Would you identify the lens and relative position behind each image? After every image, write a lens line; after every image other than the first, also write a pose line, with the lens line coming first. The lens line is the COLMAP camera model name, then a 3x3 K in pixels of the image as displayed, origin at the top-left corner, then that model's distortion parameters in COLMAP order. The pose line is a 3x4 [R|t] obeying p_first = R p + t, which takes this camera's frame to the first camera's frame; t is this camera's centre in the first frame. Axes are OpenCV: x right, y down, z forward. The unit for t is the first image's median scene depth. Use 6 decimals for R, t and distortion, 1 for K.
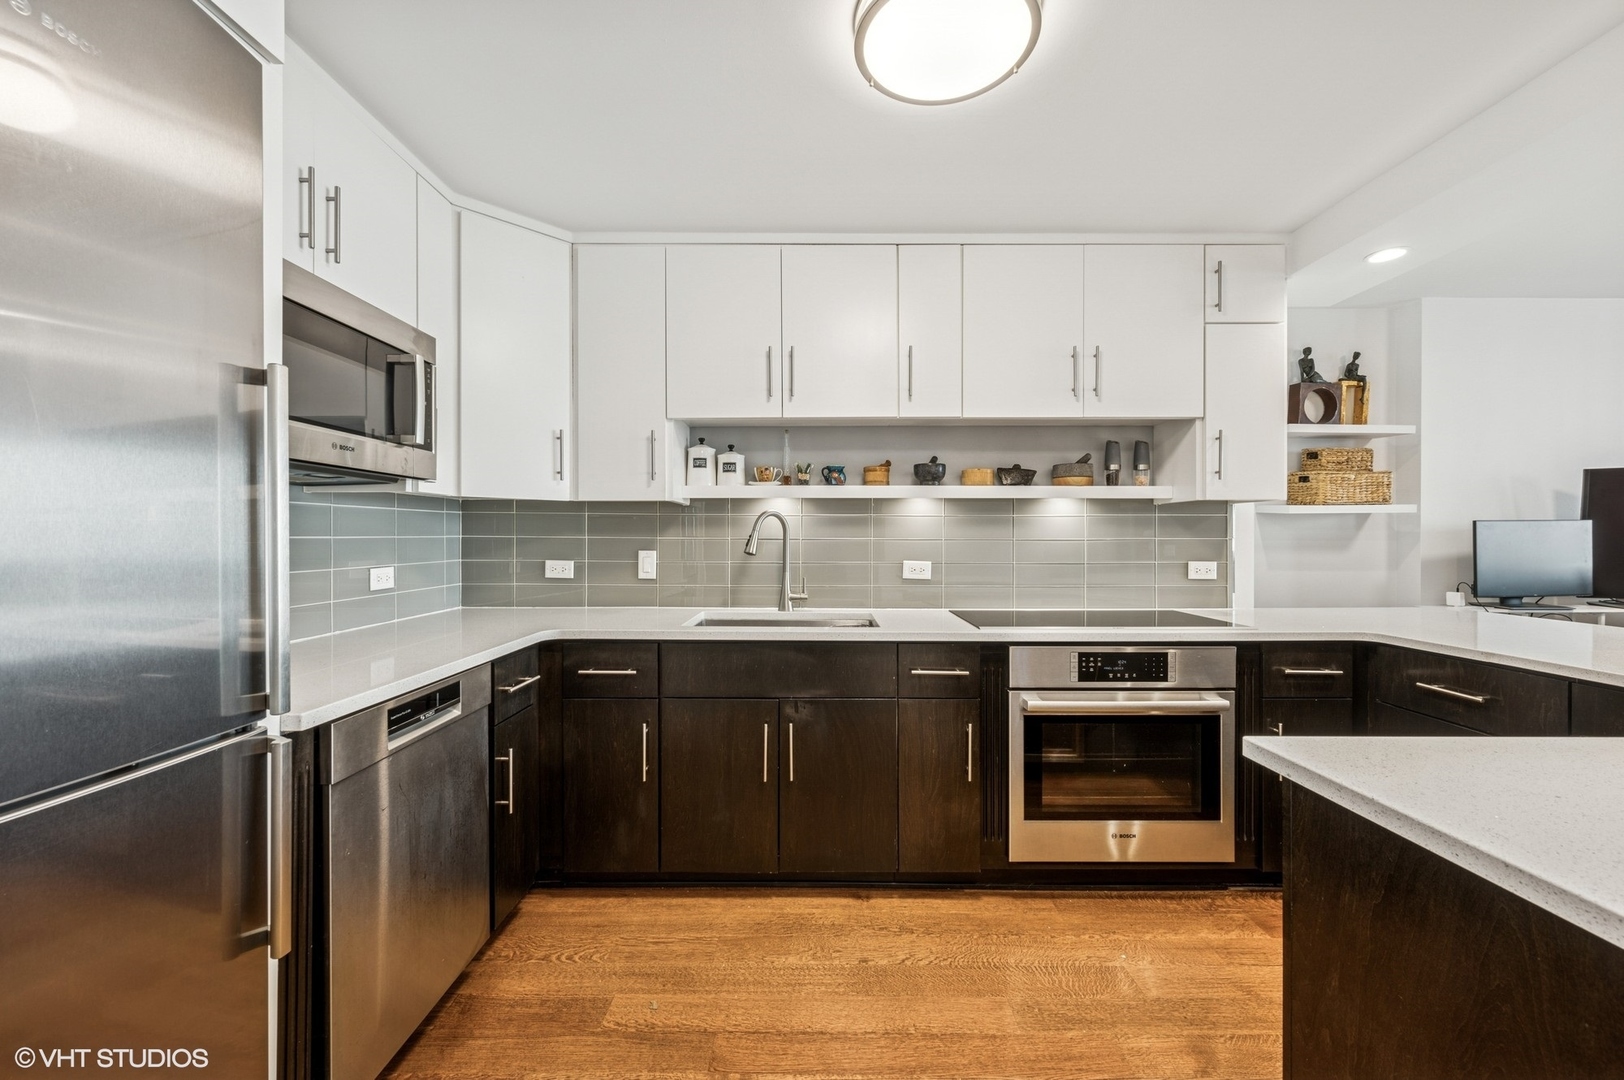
lens RADIAL K [[647.1, 0, 813.8], [0, 647.1, 537.5], [0, 0, 1]] dist [0.001031, -0.000211]
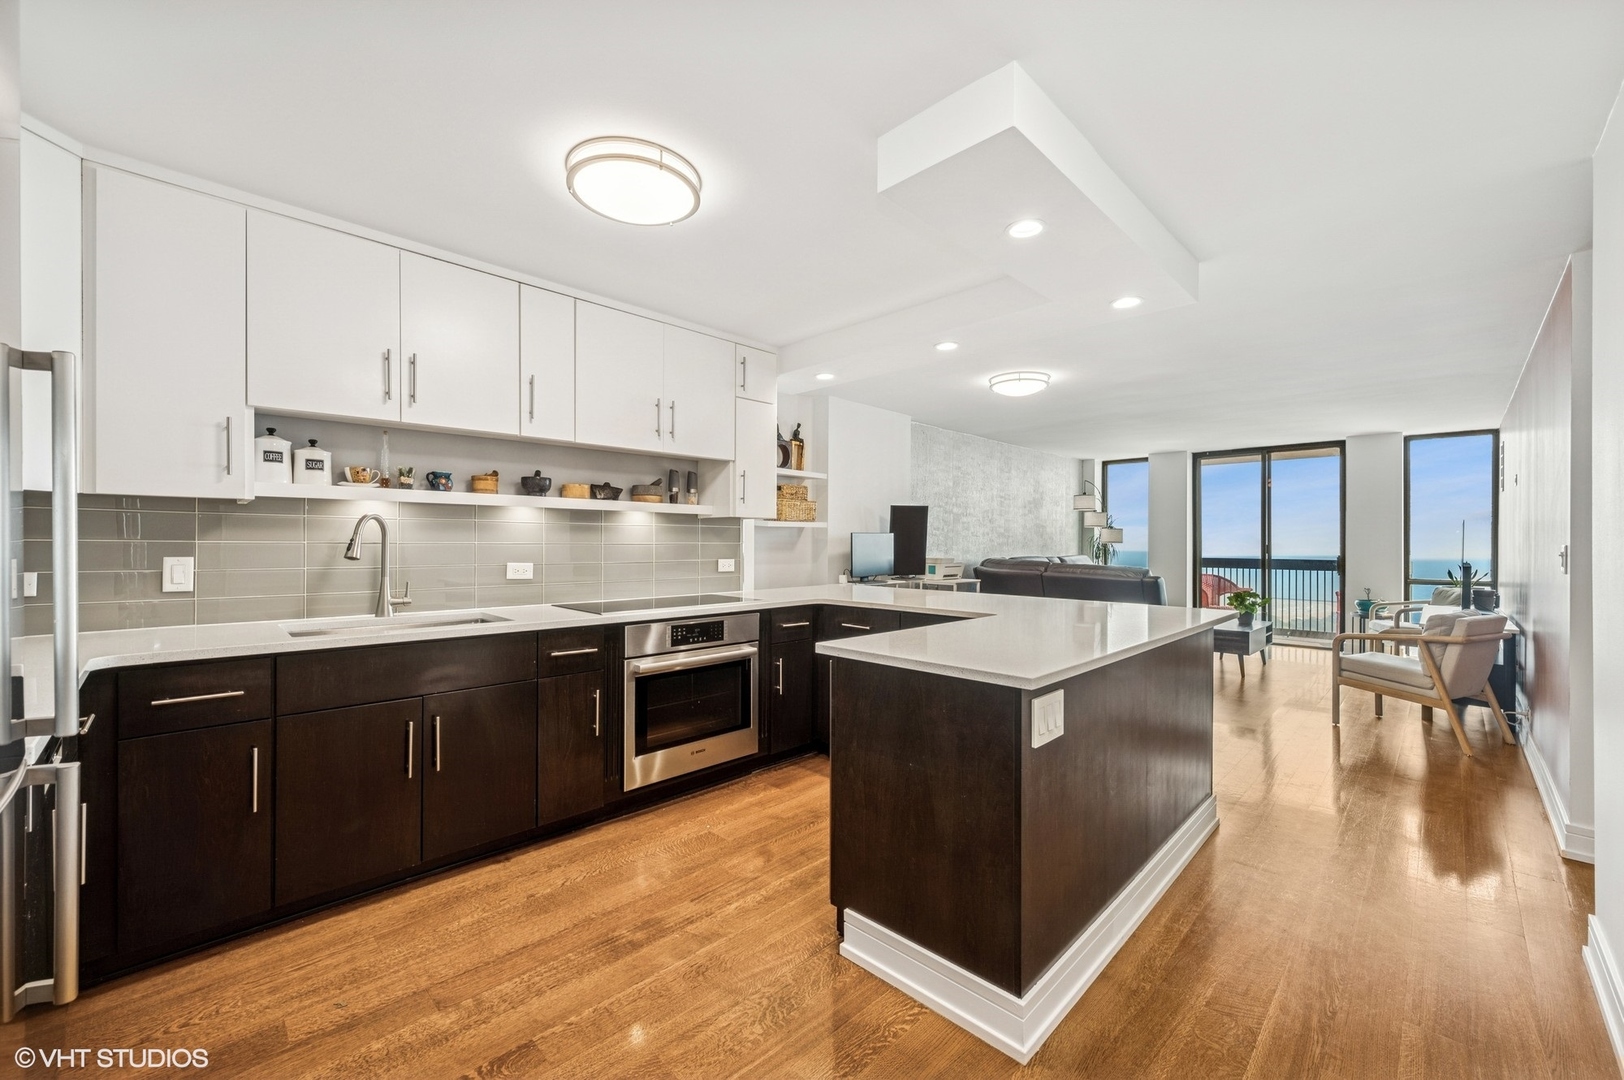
lens RADIAL K [[647.1, 0, 818.2], [0, 647.1, 541.8], [0, 0, 1]] dist [0.001031, -0.000211]
pose [[0.702327, 0.002501, 0.711850, -0.308303], [-0.003248, 0.999995, -0.000309, -0.001420], [-0.711847, -0.002095, 0.702332, -0.165116]]
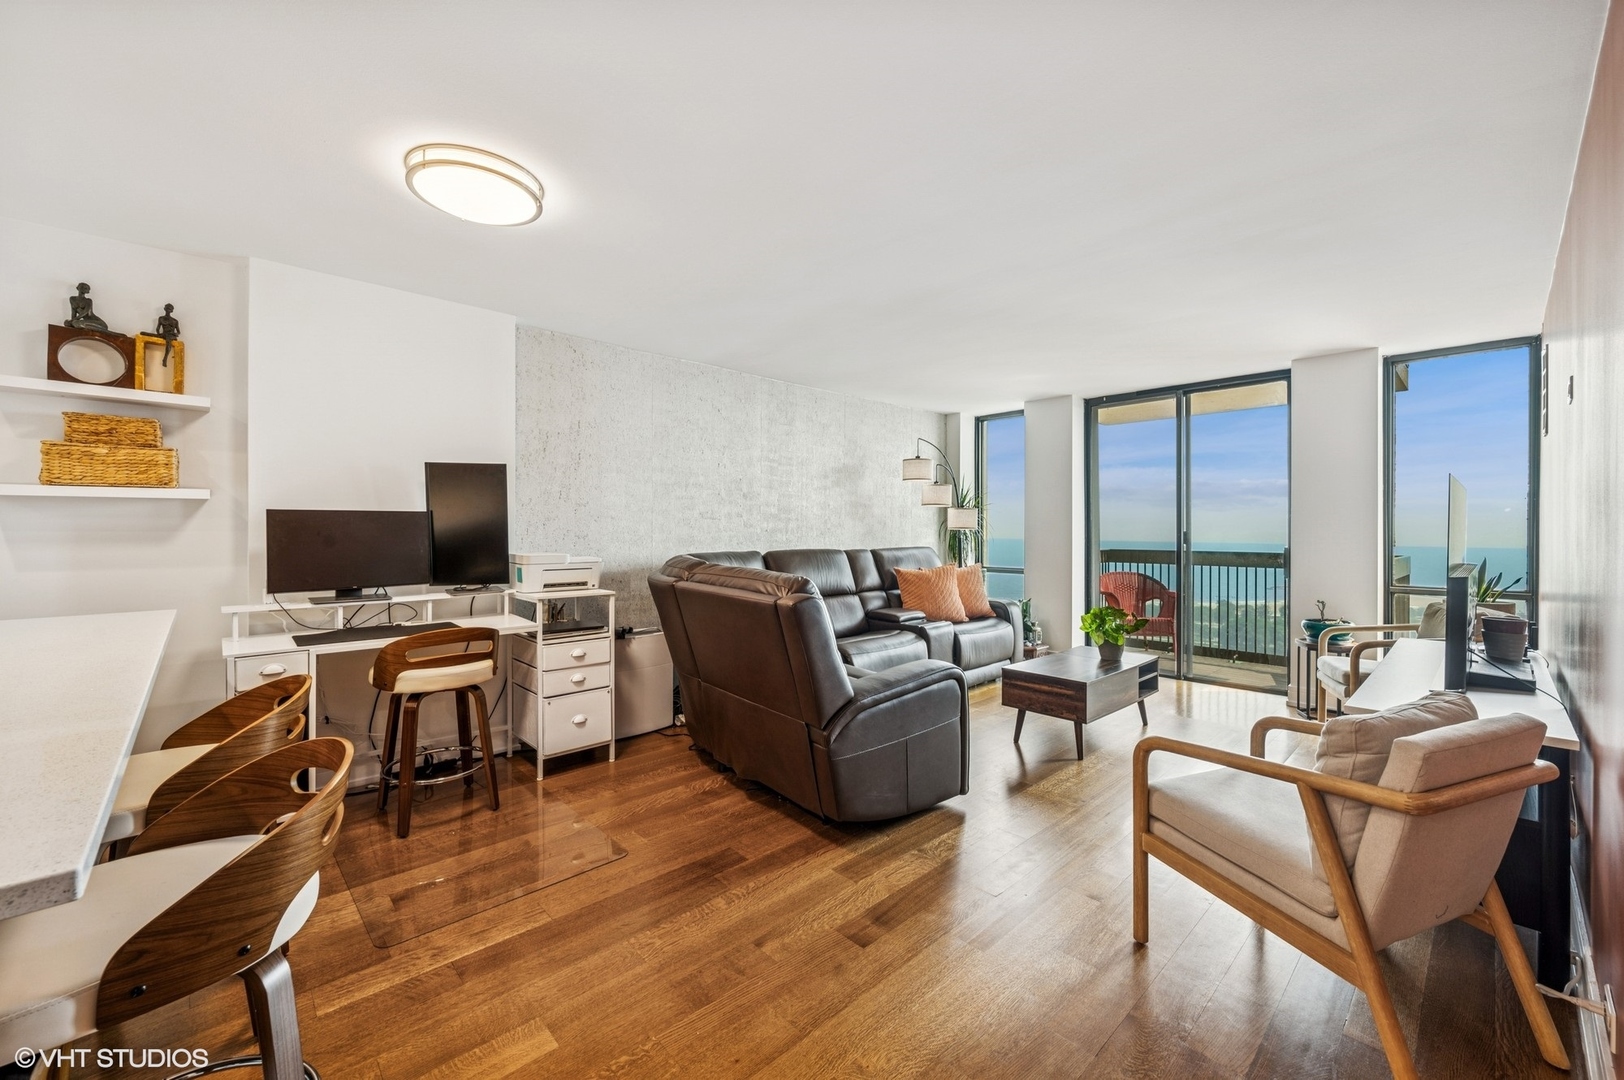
lens RADIAL K [[647.1, 0, 817.7], [0, 647.1, 530.2], [0, 0, 1]] dist [0.001031, -0.000211]
pose [[0.728863, 0.000859, 0.684659, 1.146220], [-0.001133, 0.999999, -0.000050, 0.003865], [-0.684659, -0.000739, 0.728863, -0.229152]]
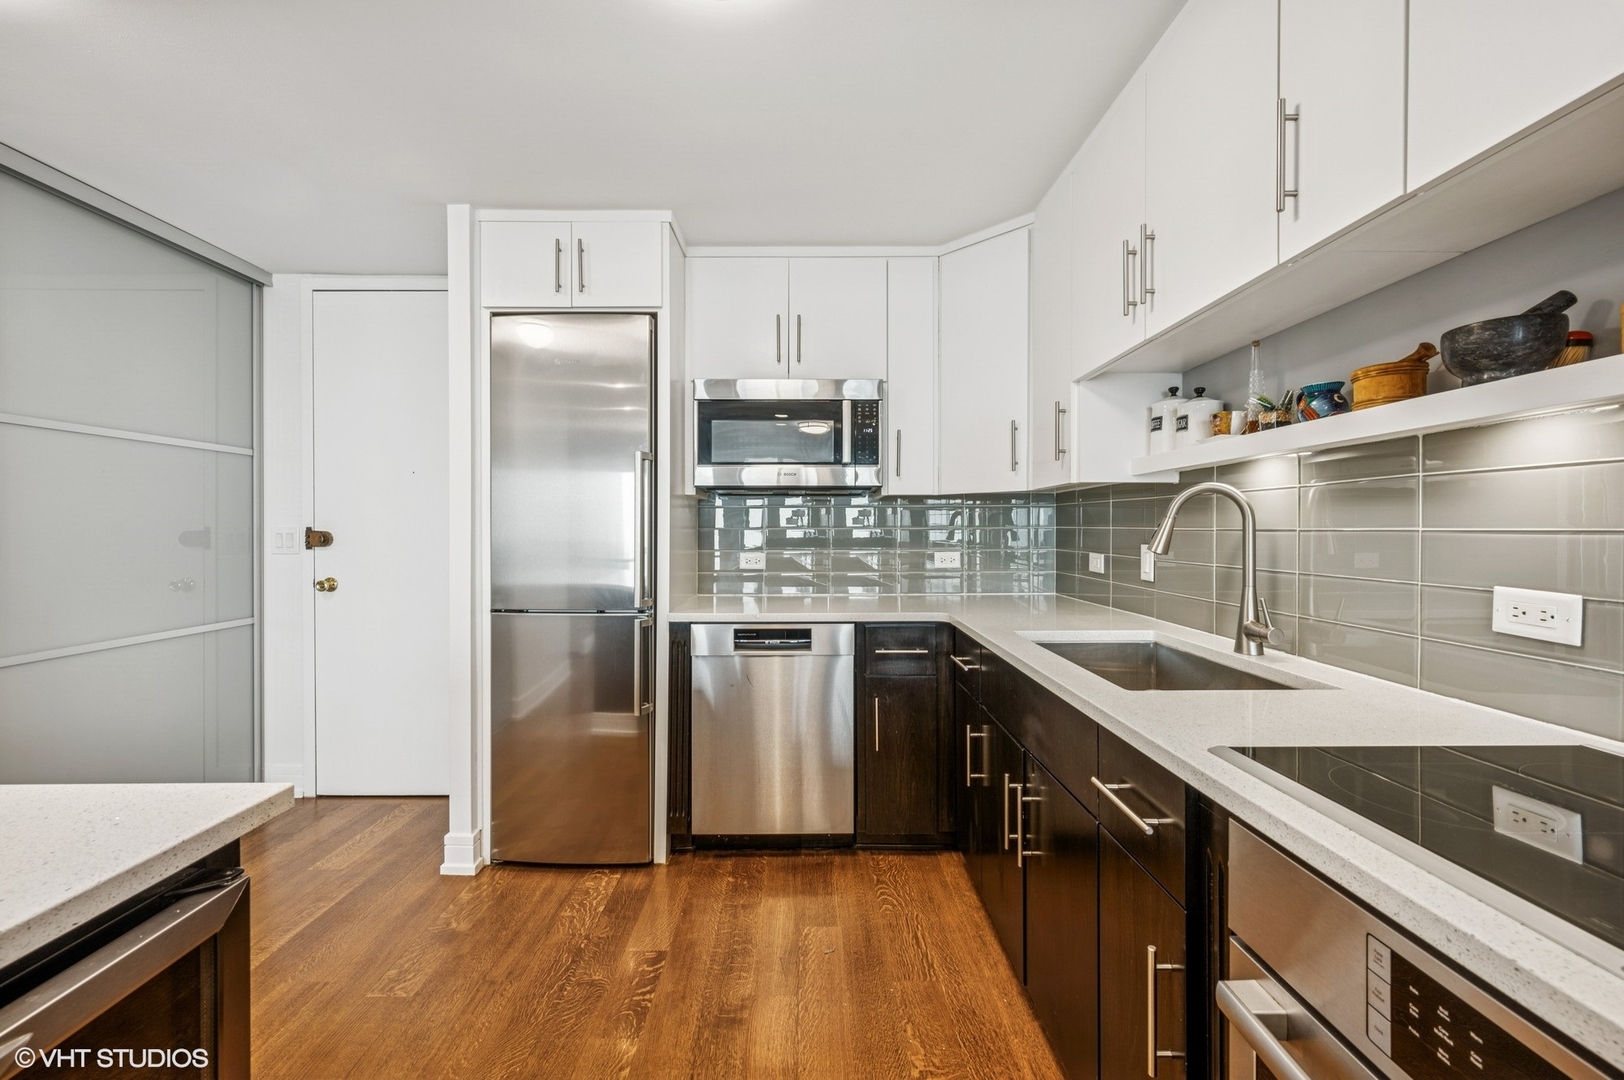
lens RADIAL K [[647.1, 0, 812.1], [0, 647.1, 535.8], [0, 0, 1]] dist [0.001031, -0.000211]
pose [[0.013237, 0.008377, -0.999877, 0.589229], [0.001248, 0.999964, 0.008394, 0.002433], [0.999912, -0.001359, 0.013226, 0.662424]]
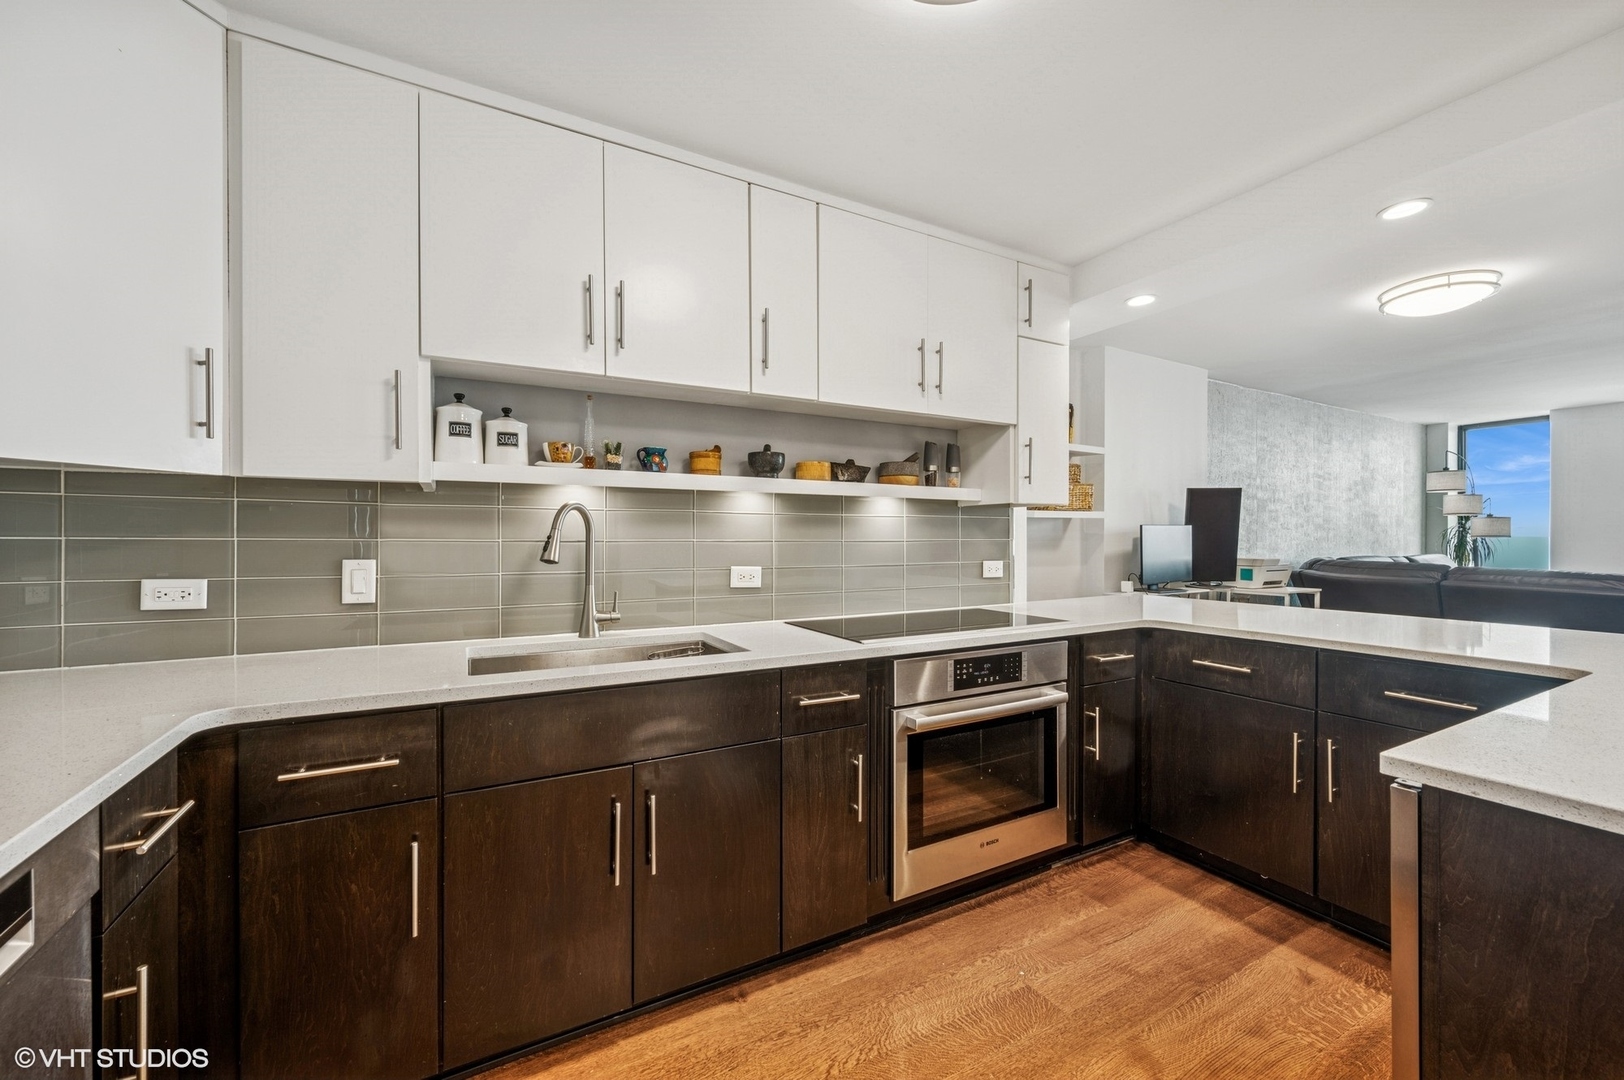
lens RADIAL K [[647.1, 0, 816.9], [0, 647.1, 538.5], [0, 0, 1]] dist [0.001031, -0.000211]
pose [[0.869891, -0.001338, 0.493242, -0.202700], [0.001373, 0.999999, 0.000290, -0.000288], [-0.493242, 0.000425, 0.869892, 0.242220]]
